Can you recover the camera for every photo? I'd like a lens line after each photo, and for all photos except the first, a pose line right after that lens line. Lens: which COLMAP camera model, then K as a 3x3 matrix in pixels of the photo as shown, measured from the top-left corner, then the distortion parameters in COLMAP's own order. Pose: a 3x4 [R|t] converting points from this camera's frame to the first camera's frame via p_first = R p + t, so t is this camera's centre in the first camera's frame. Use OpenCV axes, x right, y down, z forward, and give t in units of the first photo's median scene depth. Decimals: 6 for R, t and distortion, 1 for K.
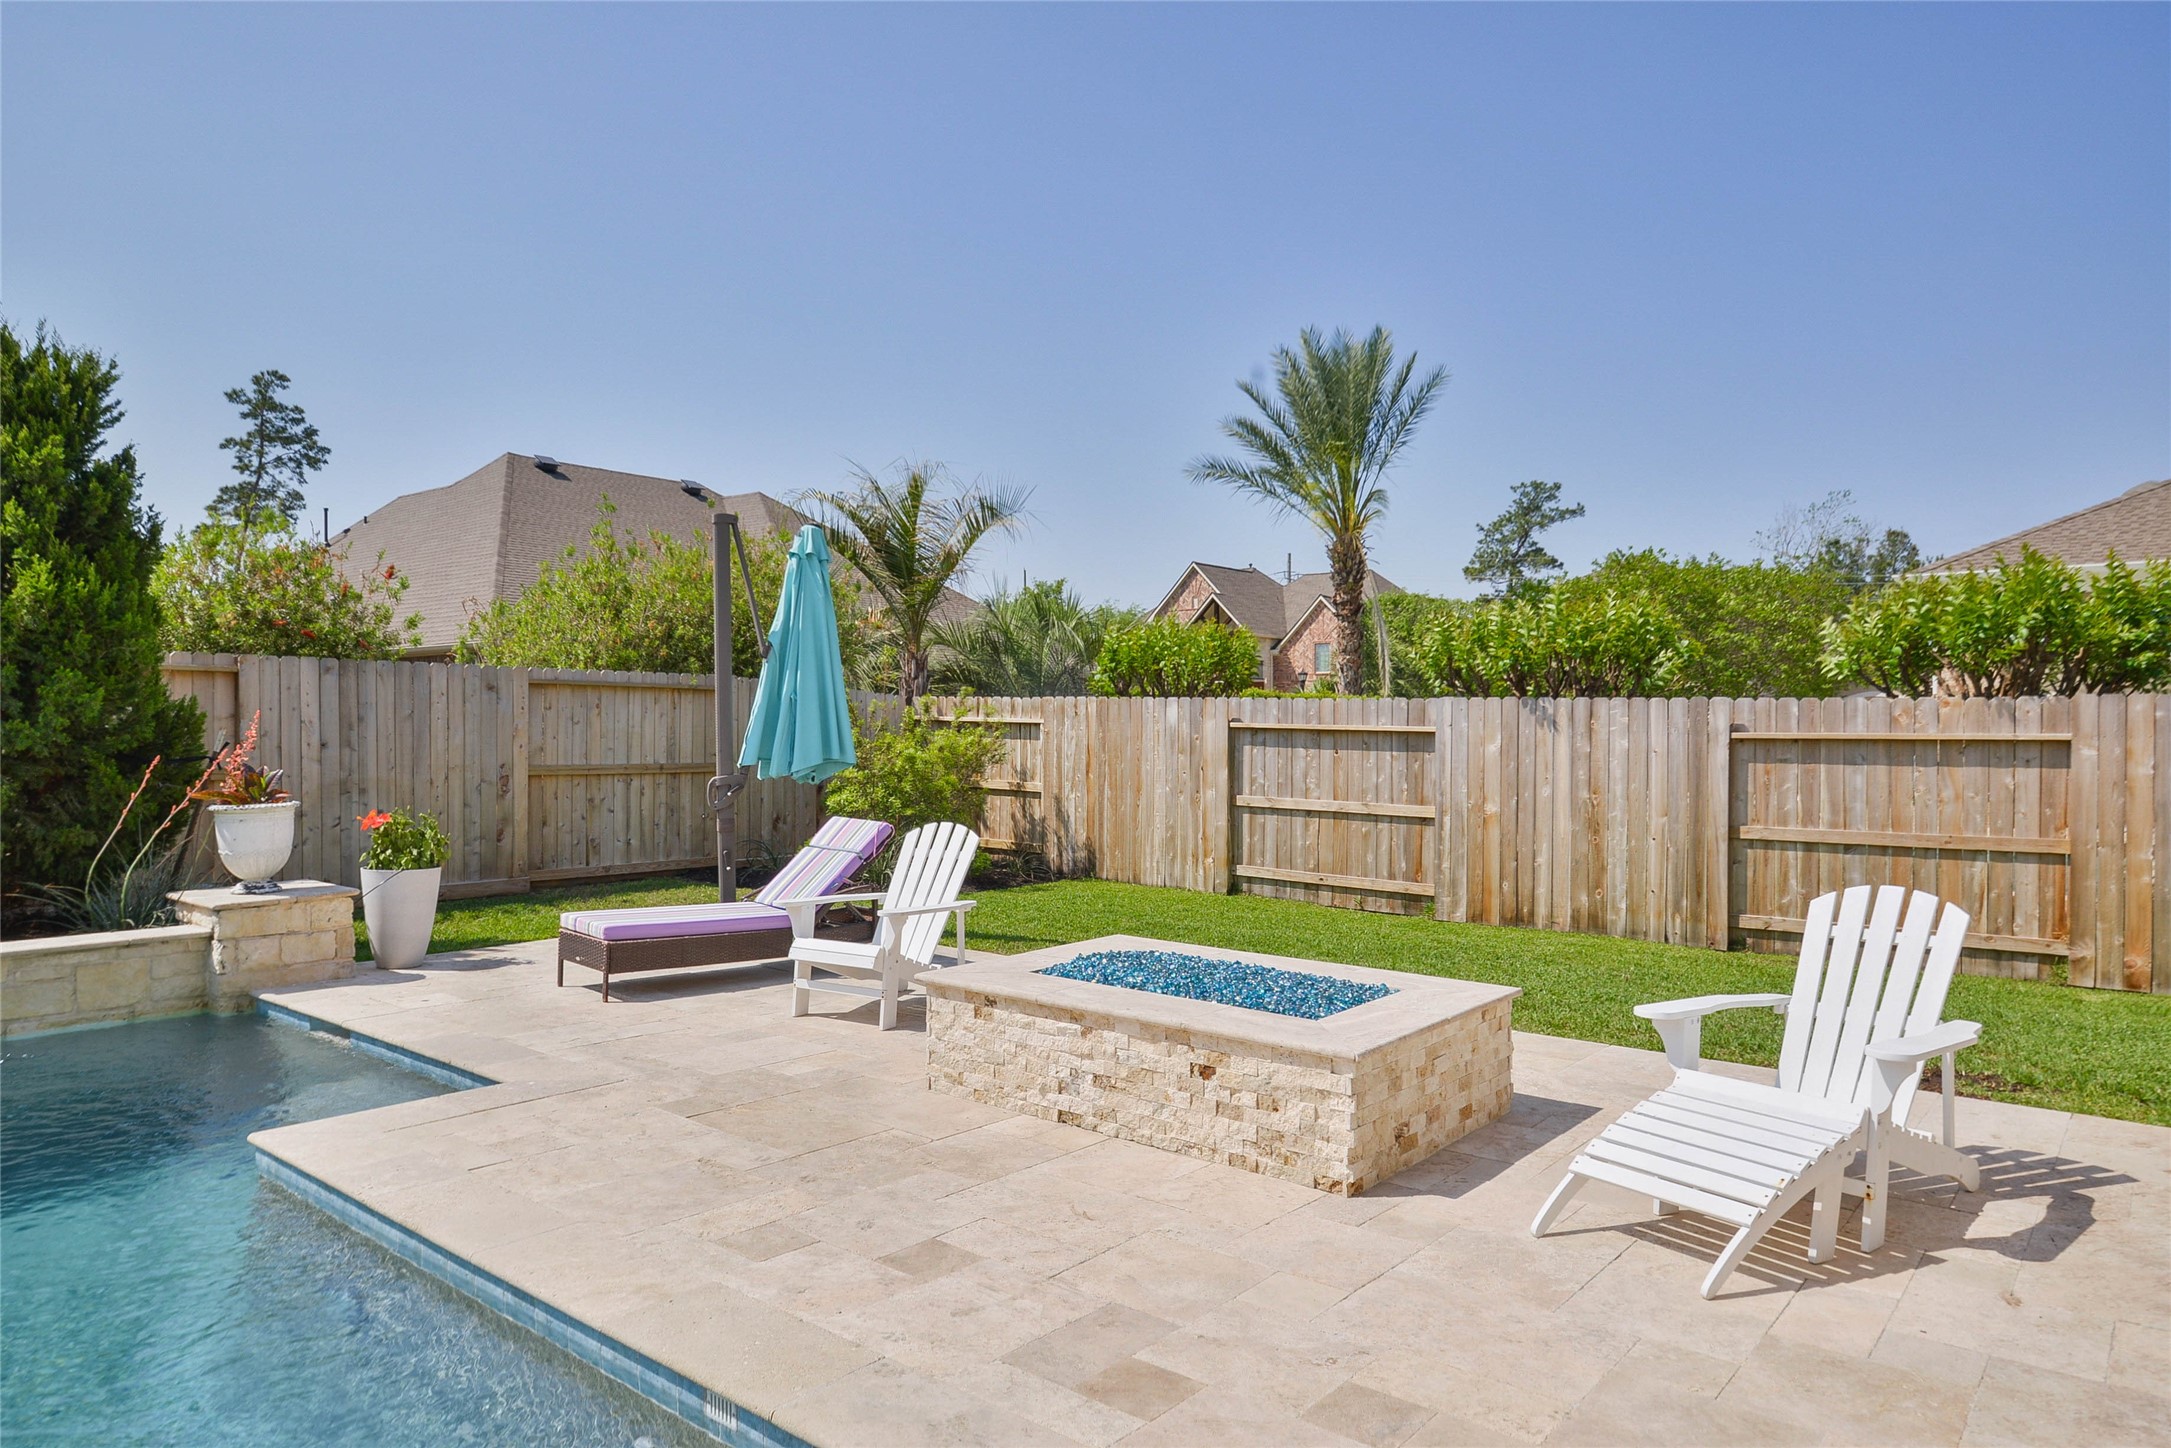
lens RADIAL K [[1338.8, 0, 1087.1], [0, 1338.8, 724.9], [0, 0, 1]] dist [-0.007943, -0.006212]
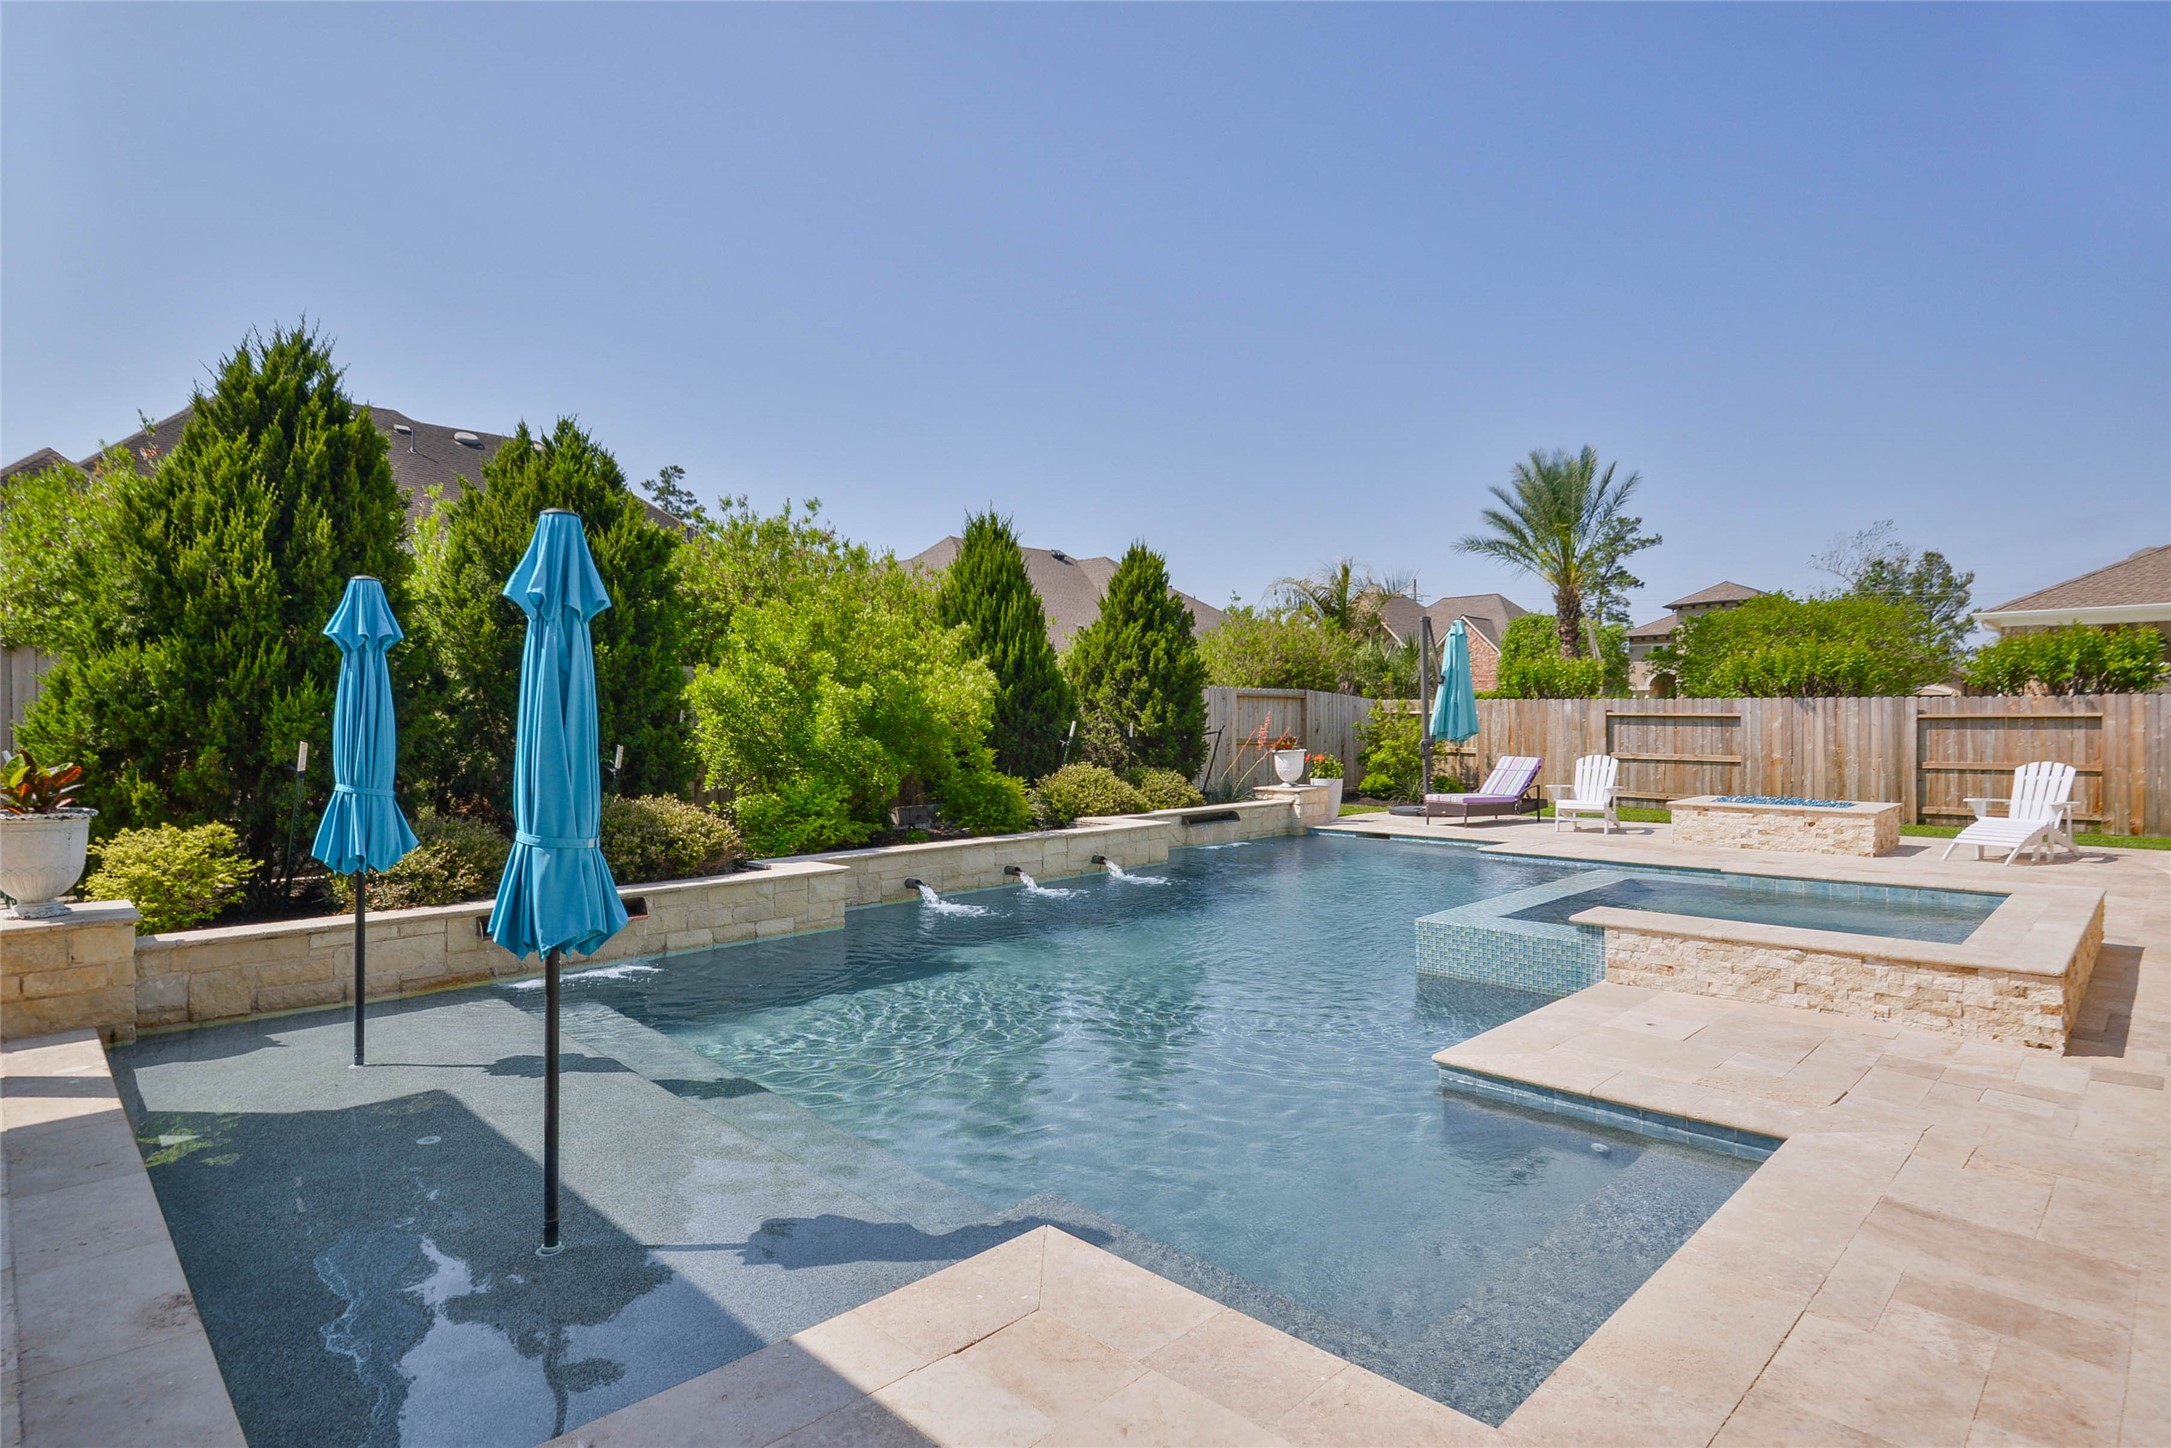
lens RADIAL K [[1113.3, 0, 1083.1], [0, 1113.3, 719.0], [0, 0, 1]] dist [-0.014741, -0.005269]
pose [[0.994614, -0.009759, -0.103192, -0.526920], [0.009769, 0.999952, -0.000414, 0.000726], [0.103191, -0.000596, 0.994661, -0.683324]]
